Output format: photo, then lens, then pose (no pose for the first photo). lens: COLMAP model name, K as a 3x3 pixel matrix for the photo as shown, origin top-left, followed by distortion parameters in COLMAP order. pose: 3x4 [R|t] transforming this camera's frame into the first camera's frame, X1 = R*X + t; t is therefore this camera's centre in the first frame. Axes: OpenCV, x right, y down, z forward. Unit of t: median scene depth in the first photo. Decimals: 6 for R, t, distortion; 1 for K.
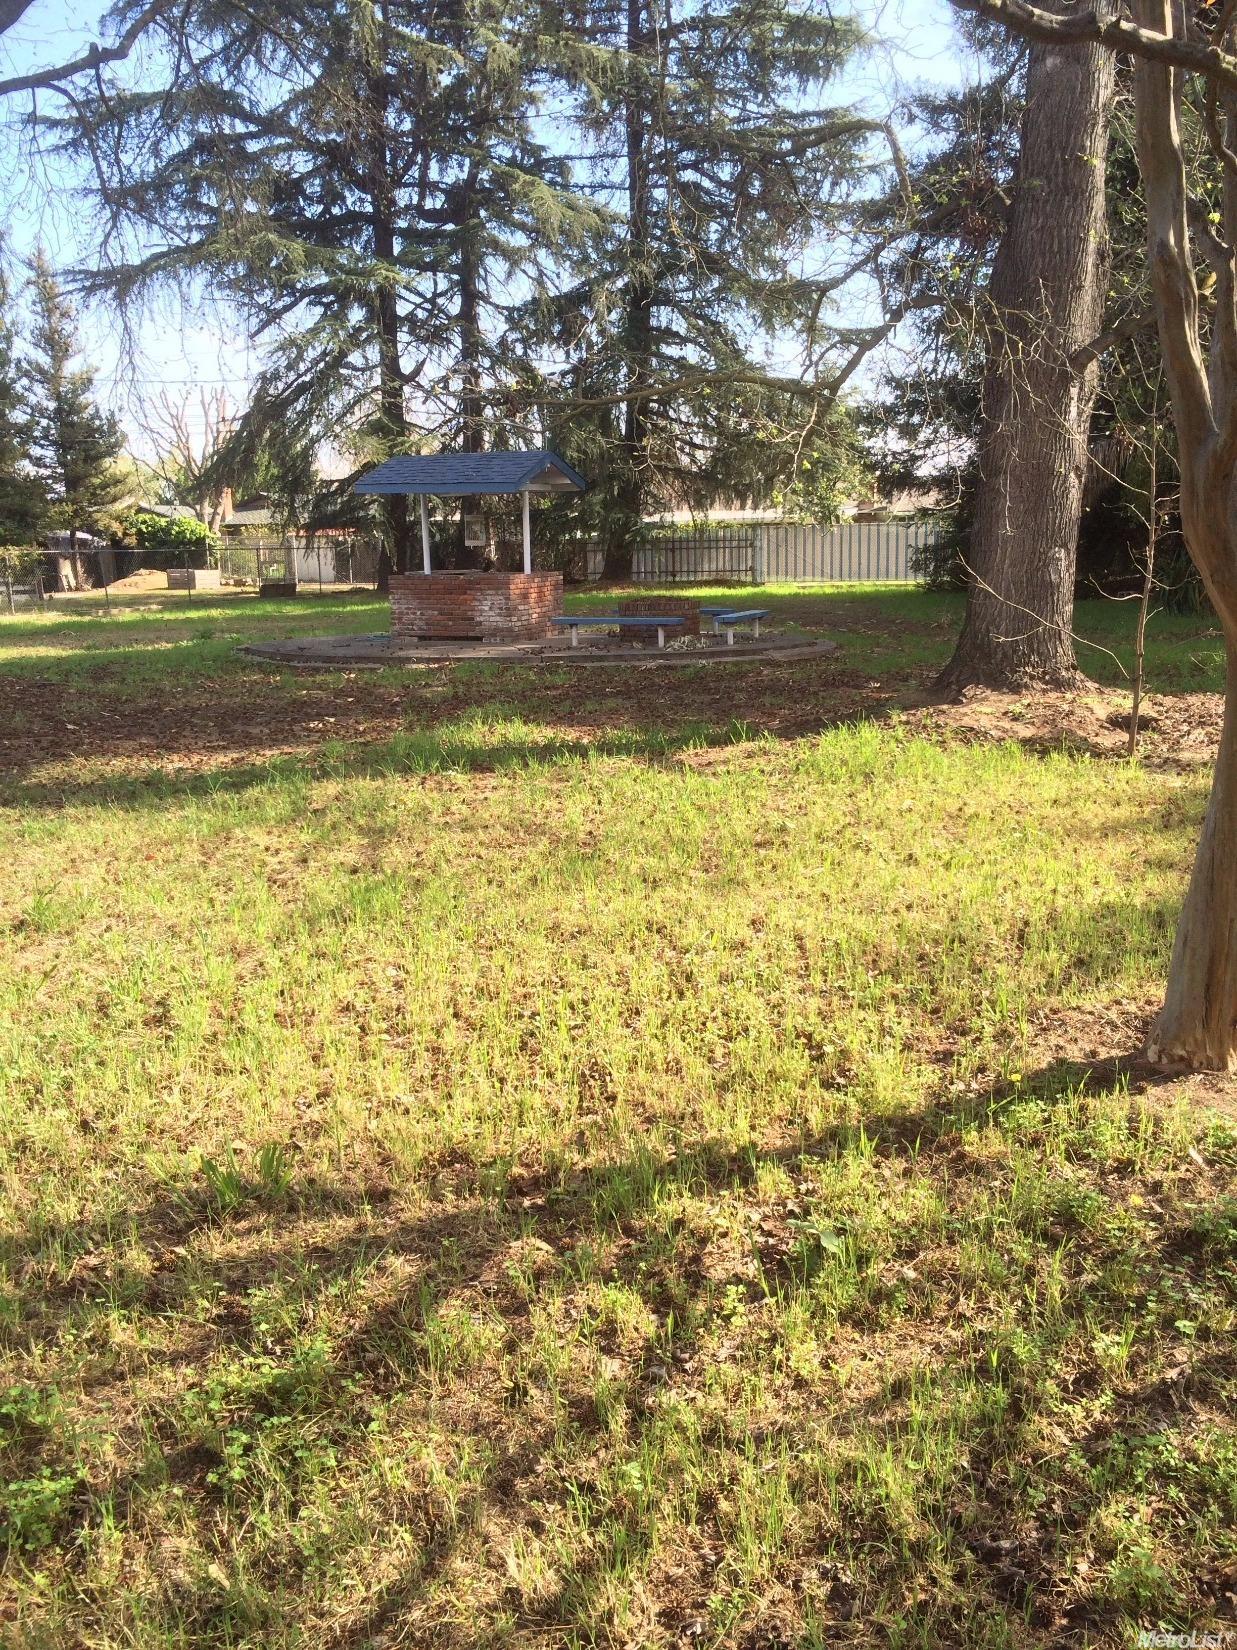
lens RADIAL K [[1427.9, 0, 620.5], [0, 1427.9, 821.2], [0, 0, 1]] dist [0.026400, 0.006009]
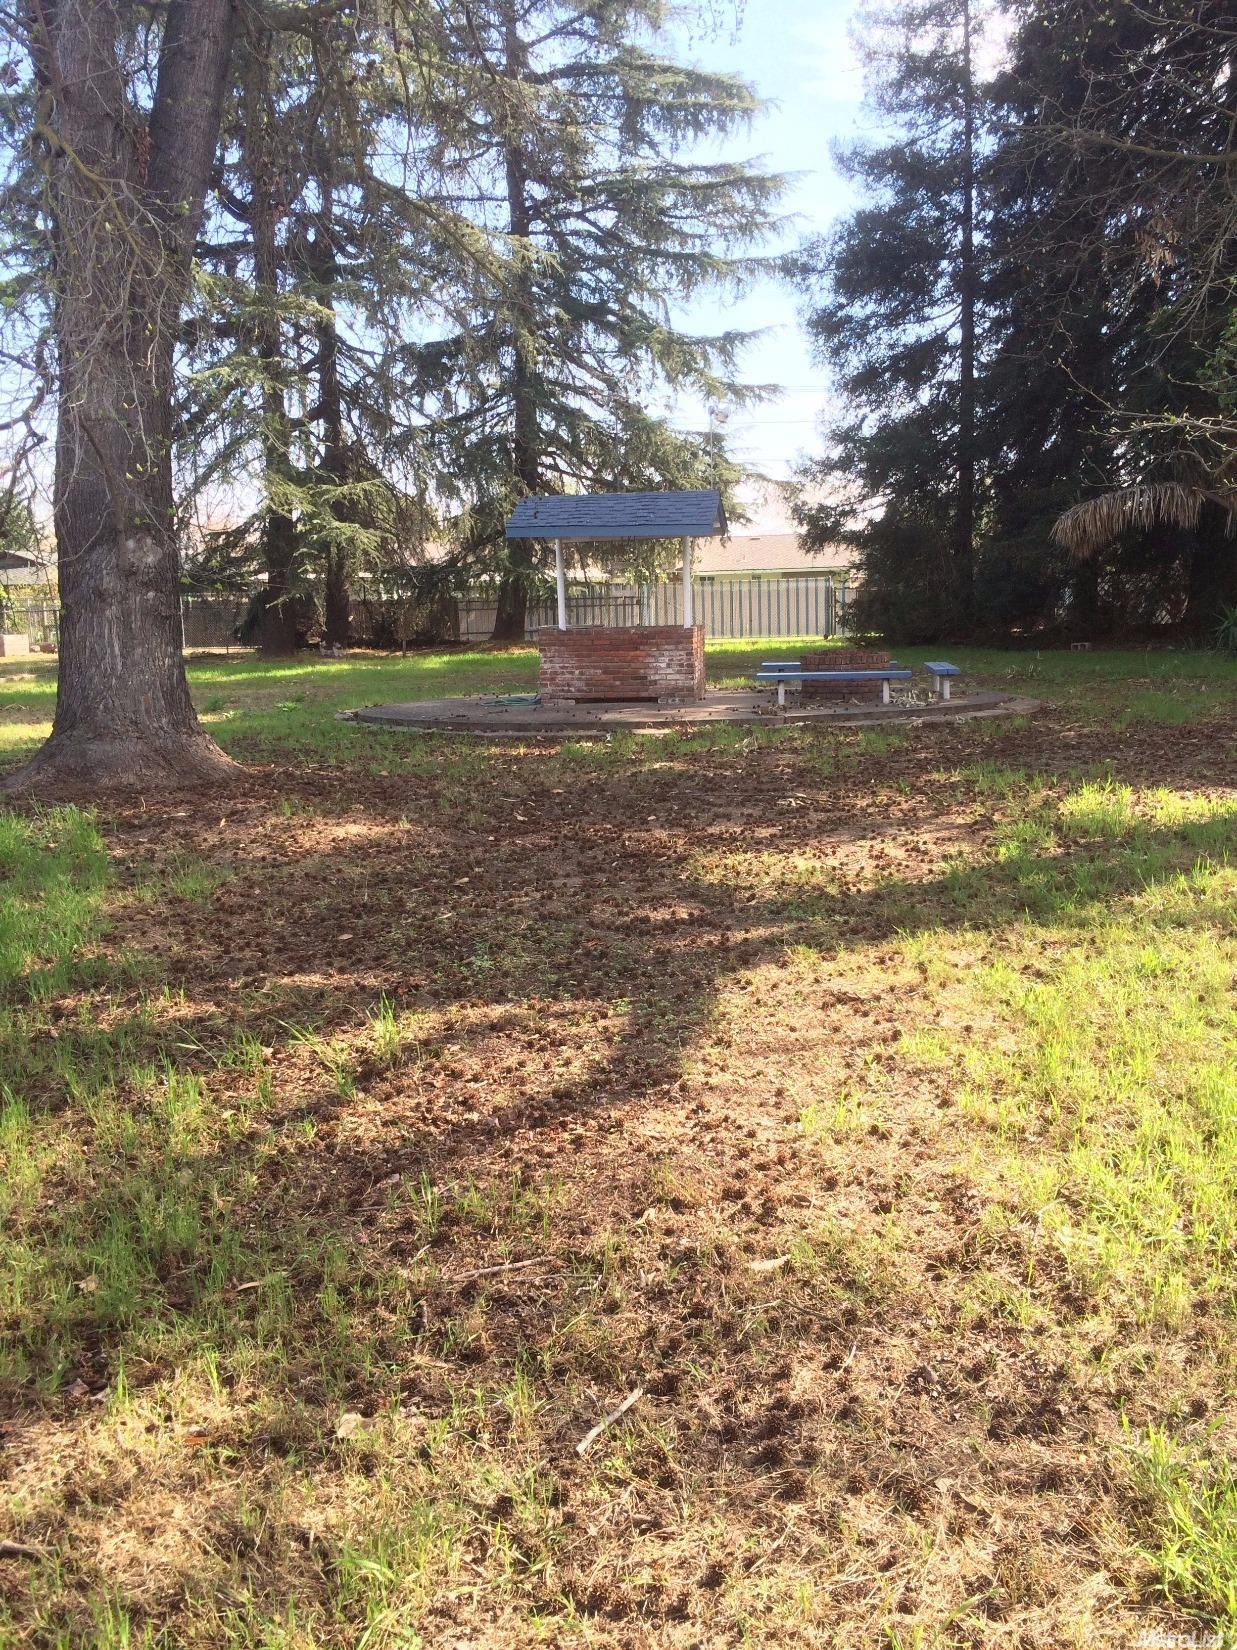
lens RADIAL K [[1427.9, 0, 617.8], [0, 1427.9, 828.8], [0, 0, 1]] dist [0.026400, 0.006009]
pose [[0.974495, -0.041370, 0.220562, -0.160979], [0.049775, 0.998226, -0.032684, -0.009886], [-0.218819, 0.042829, 0.974825, 0.071038]]
